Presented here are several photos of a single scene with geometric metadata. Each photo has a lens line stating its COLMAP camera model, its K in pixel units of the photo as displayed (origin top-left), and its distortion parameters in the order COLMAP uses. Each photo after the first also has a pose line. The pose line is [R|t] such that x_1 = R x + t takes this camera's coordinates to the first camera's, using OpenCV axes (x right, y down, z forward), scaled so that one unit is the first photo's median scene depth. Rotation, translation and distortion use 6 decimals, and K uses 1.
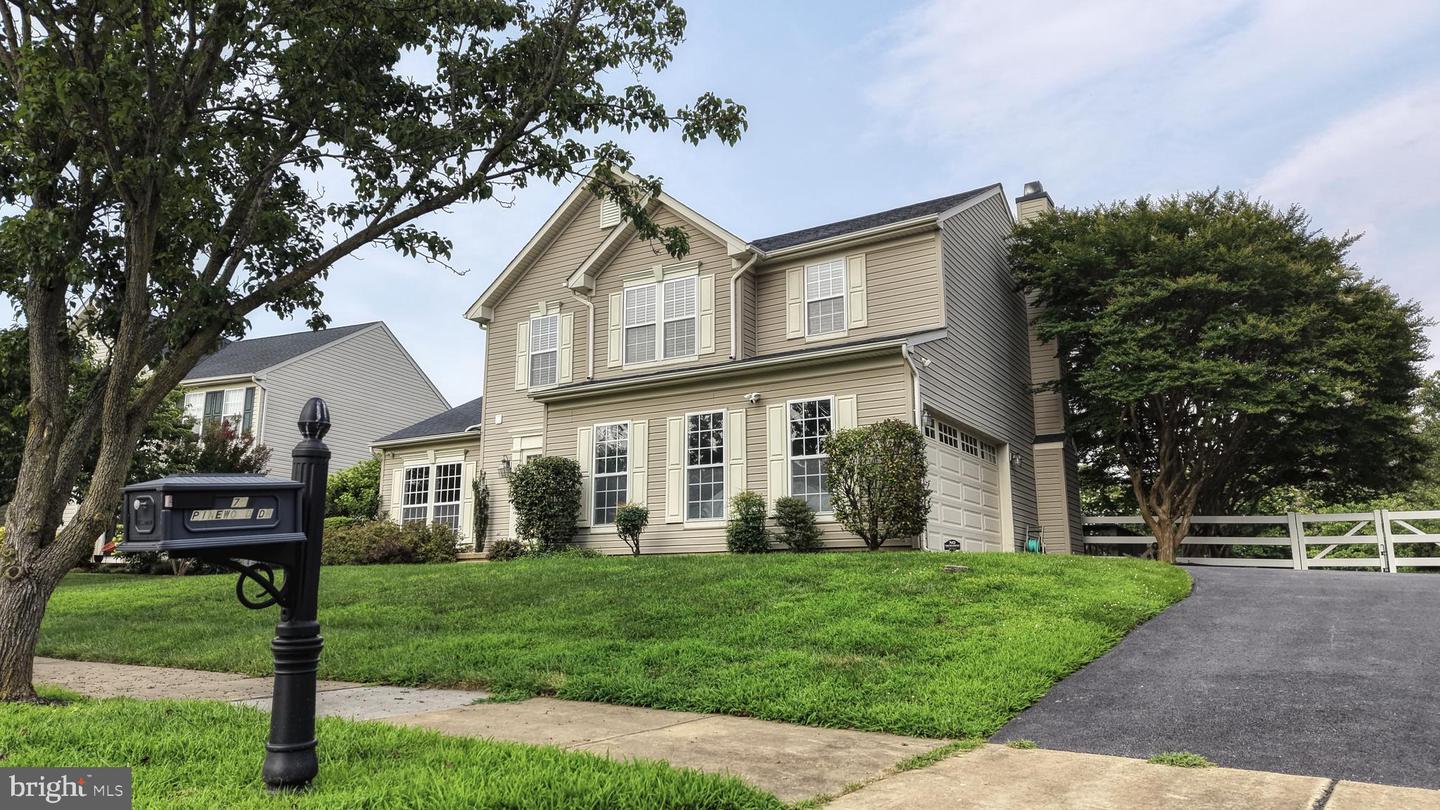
lens RADIAL K [[943.2, 0, 713.3], [0, 943.2, 412.4], [0, 0, 1]] dist [0.106293, -0.150955]
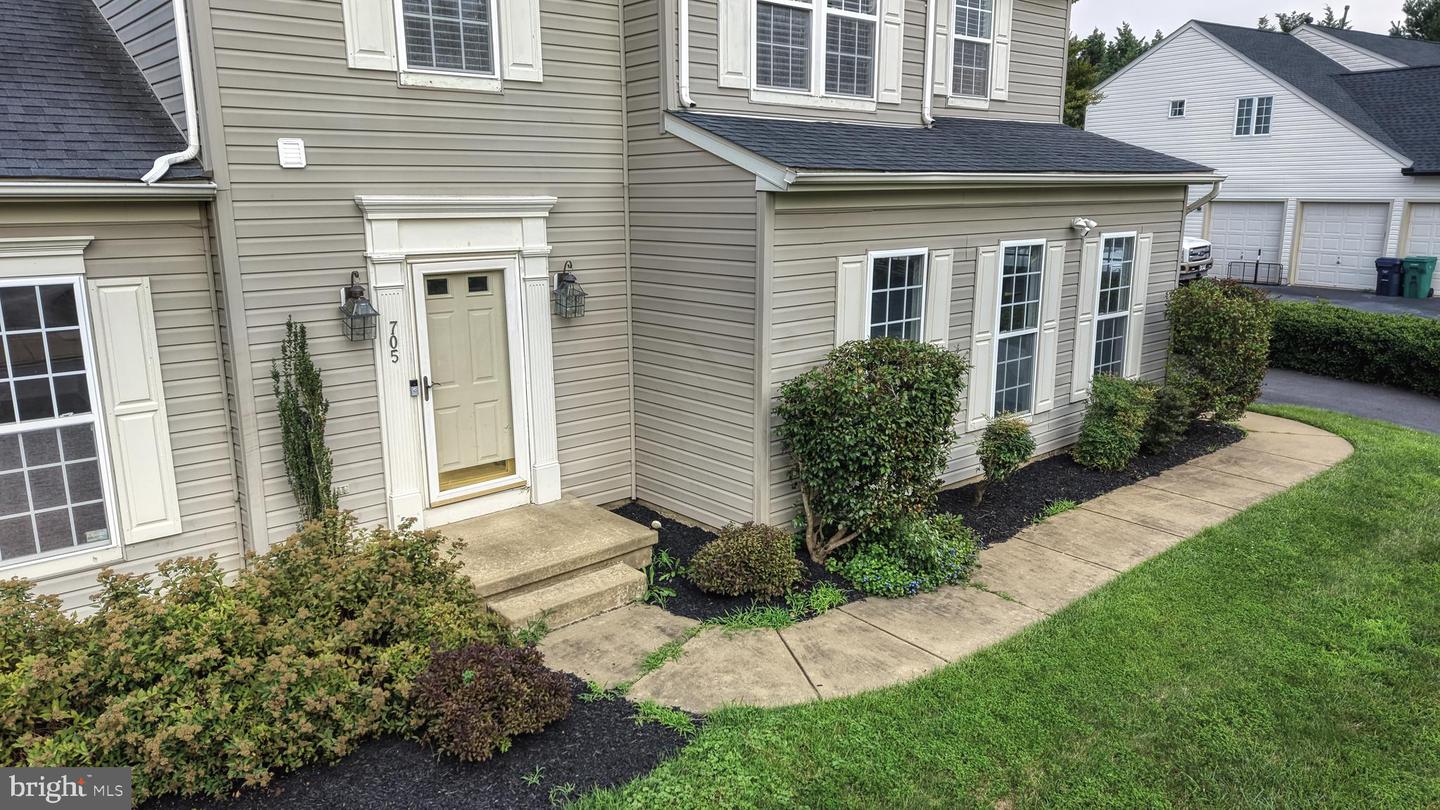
lens RADIAL K [[950.3, 0, 717.2], [0, 950.3, 403.2], [0, 0, 1]] dist [0.102279, -0.155712]
pose [[0.303633, -0.207581, 0.929902, -0.541934], [-0.176582, 0.946811, 0.269014, -0.027152], [-0.936283, -0.245886, 0.250828, 0.831409]]
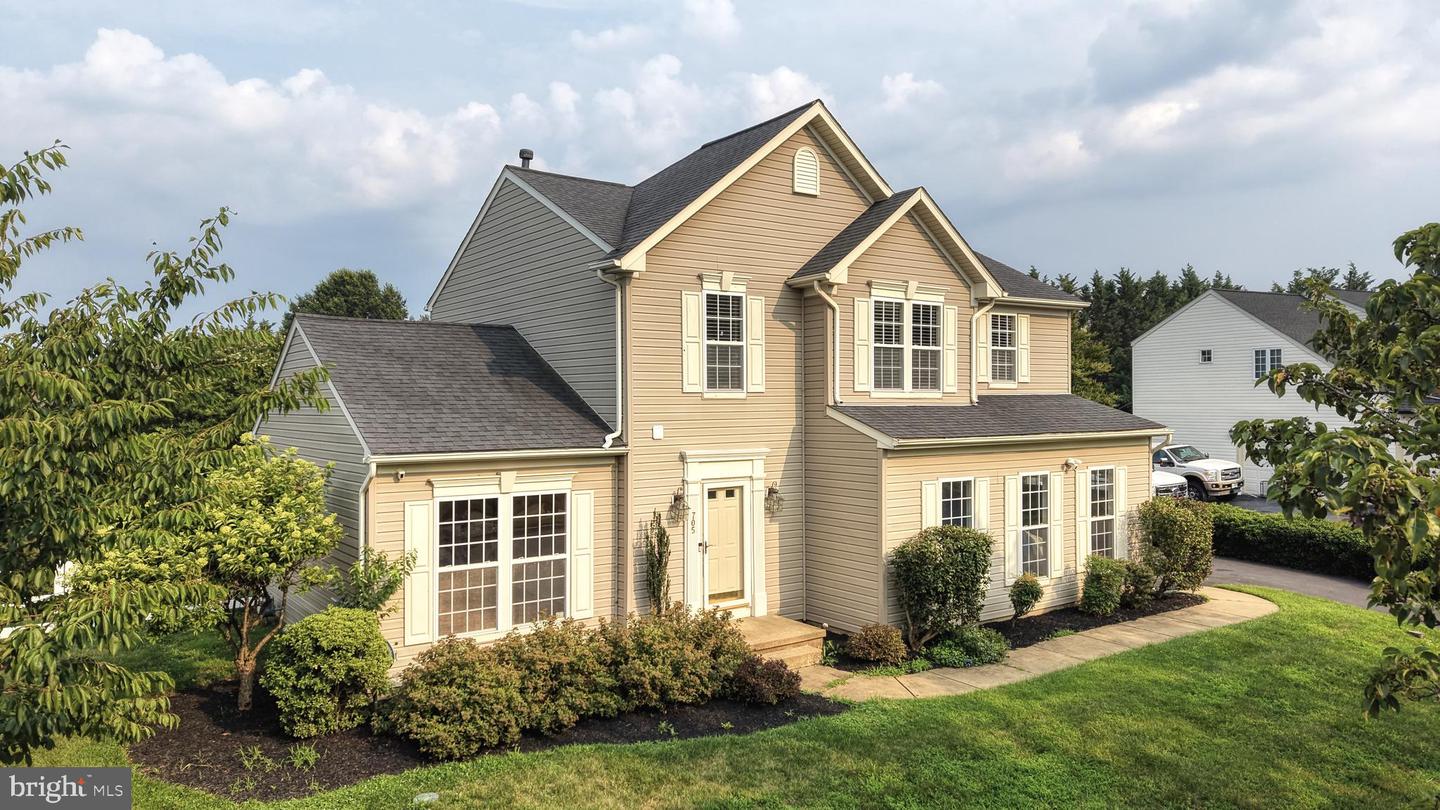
lens RADIAL K [[950.3, 0, 717.2], [0, 950.3, 403.2], [0, 0, 1]] dist [0.102279, -0.155712]
pose [[0.392546, -0.003216, 0.919727, -0.901494], [-0.171070, 0.982288, 0.076449, -0.077690], [-0.903683, -0.187348, 0.385043, 0.766057]]
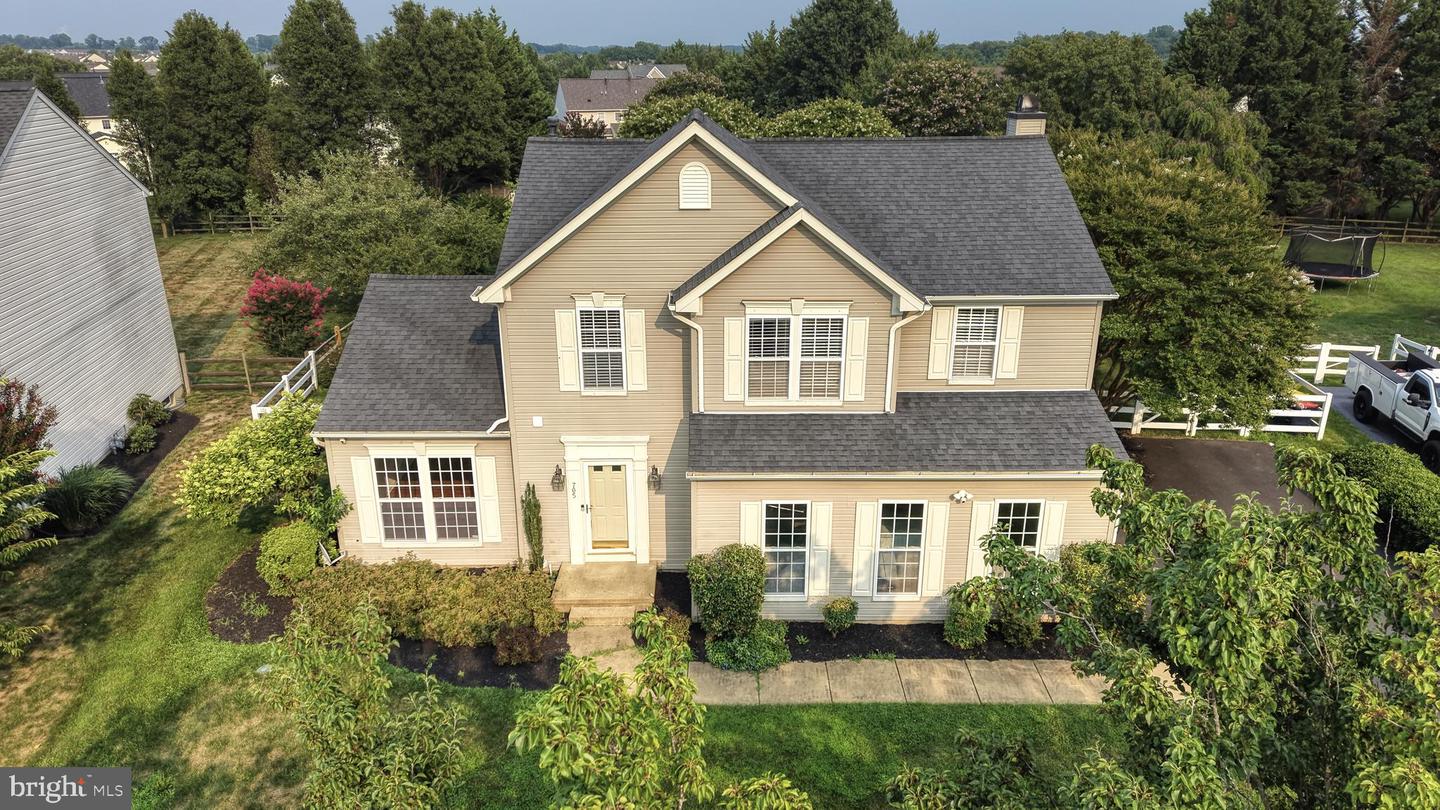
lens RADIAL K [[950.3, 0, 717.2], [0, 950.3, 403.2], [0, 0, 1]] dist [0.102279, -0.155712]
pose [[0.849630, -0.181408, 0.495197, -0.549429], [-0.099867, 0.866645, 0.488829, -0.471479], [-0.517837, -0.464778, 0.718211, 0.346855]]
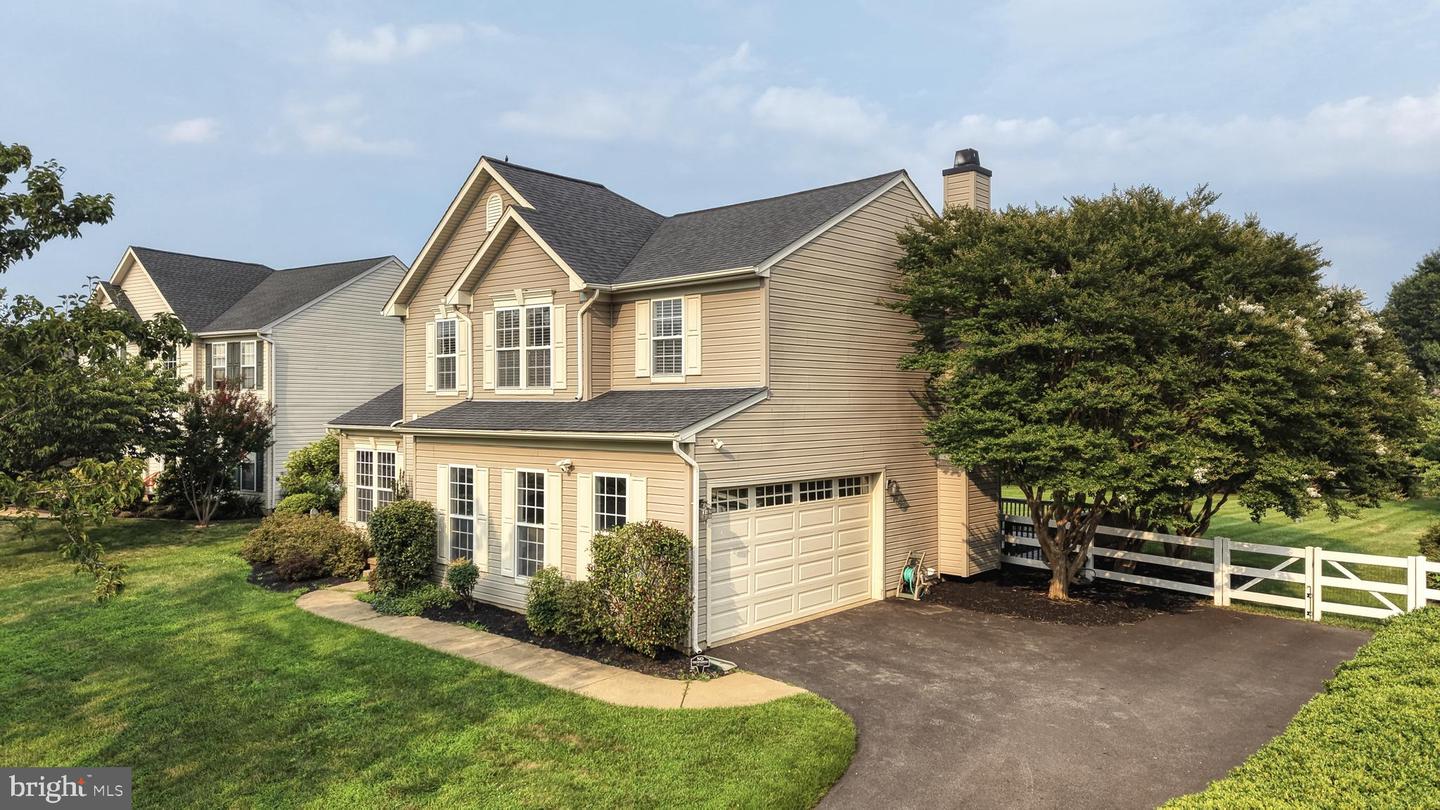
lens RADIAL K [[950.3, 0, 717.2], [0, 950.3, 403.2], [0, 0, 1]] dist [0.102279, -0.155712]
pose [[0.984573, 0.000870, -0.174970, 0.298898], [0.032083, 0.982136, 0.185416, -0.206348], [0.172006, -0.188169, 0.966957, 0.061776]]
